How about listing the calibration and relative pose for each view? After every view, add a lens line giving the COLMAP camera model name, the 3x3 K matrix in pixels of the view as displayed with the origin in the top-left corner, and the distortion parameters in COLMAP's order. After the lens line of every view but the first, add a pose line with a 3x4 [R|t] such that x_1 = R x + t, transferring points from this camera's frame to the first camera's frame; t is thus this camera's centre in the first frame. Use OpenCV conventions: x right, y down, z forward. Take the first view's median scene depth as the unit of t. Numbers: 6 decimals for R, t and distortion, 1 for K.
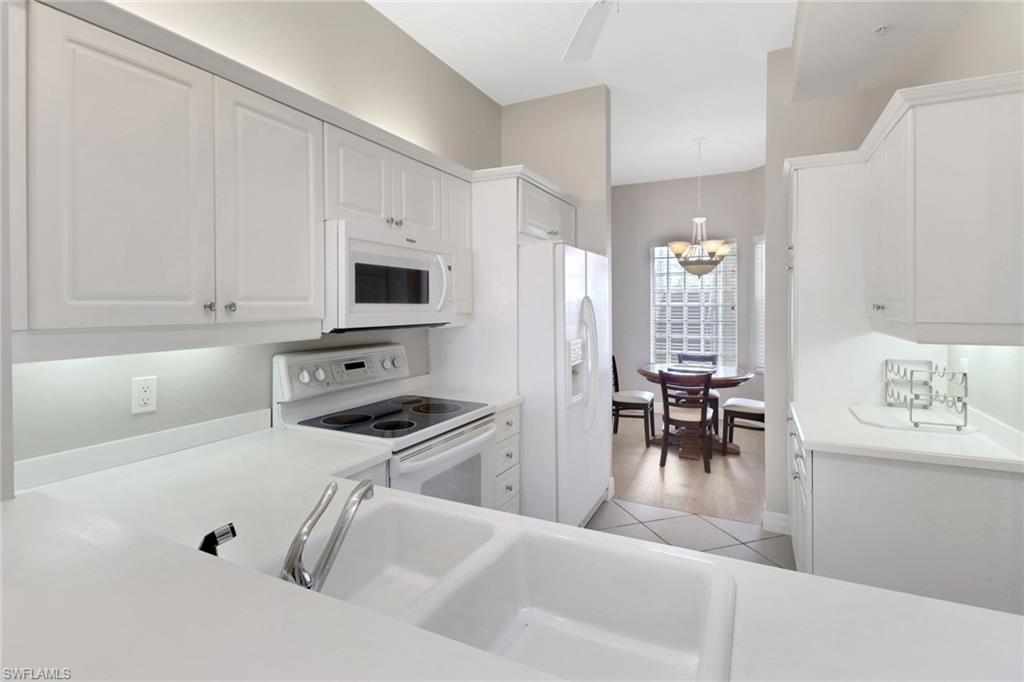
lens RADIAL K [[488.0, 0, 522.9], [0, 488.0, 305.1], [0, 0, 1]] dist [0.014216, -0.000220]
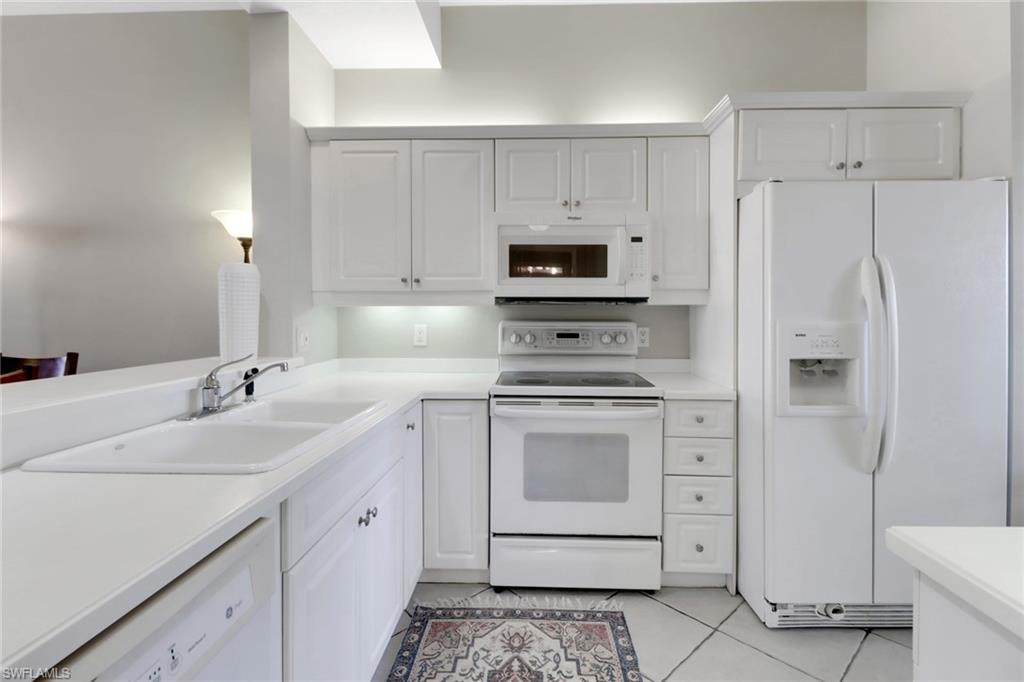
lens RADIAL K [[488.0, 0, 526.3], [0, 488.0, 319.4], [0, 0, 1]] dist [0.014216, -0.000220]
pose [[0.412667, 0.007822, -0.910849, 0.713699], [-0.002393, 0.999969, 0.007503, 0.083345], [0.910879, -0.000917, 0.412672, 0.469945]]
